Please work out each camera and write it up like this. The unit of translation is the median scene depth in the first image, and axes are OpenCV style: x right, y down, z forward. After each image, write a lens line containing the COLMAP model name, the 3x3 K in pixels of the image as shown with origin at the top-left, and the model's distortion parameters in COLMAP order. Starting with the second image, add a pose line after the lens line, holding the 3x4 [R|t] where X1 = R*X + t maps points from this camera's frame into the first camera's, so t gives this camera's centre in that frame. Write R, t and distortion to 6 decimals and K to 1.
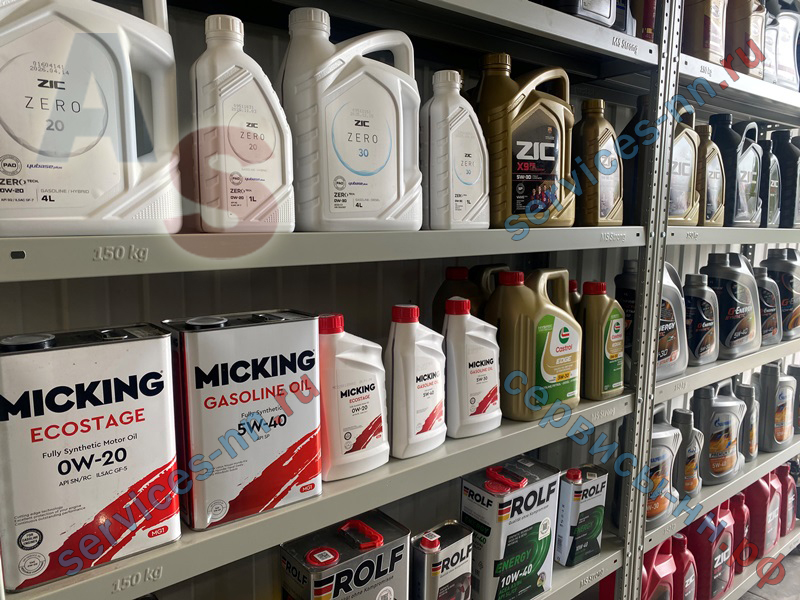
lens RADIAL K [[611.9, 0, 400.0], [0, 611.9, 300.0], [0, 0, 1]] dist [0.025698, -0.032095]
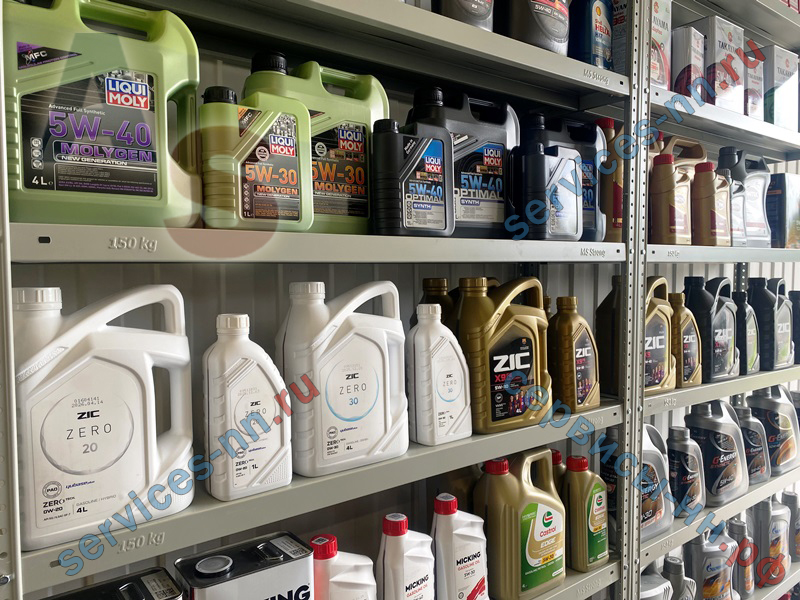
lens RADIAL K [[611.9, 0, 400.0], [0, 611.9, 300.0], [0, 0, 1]] dist [0.025698, -0.032095]
pose [[0.999682, -0.013970, -0.020977, 0.042466], [0.012066, 0.996019, -0.088324, -0.256167], [0.022127, 0.088043, 0.995871, -0.119091]]
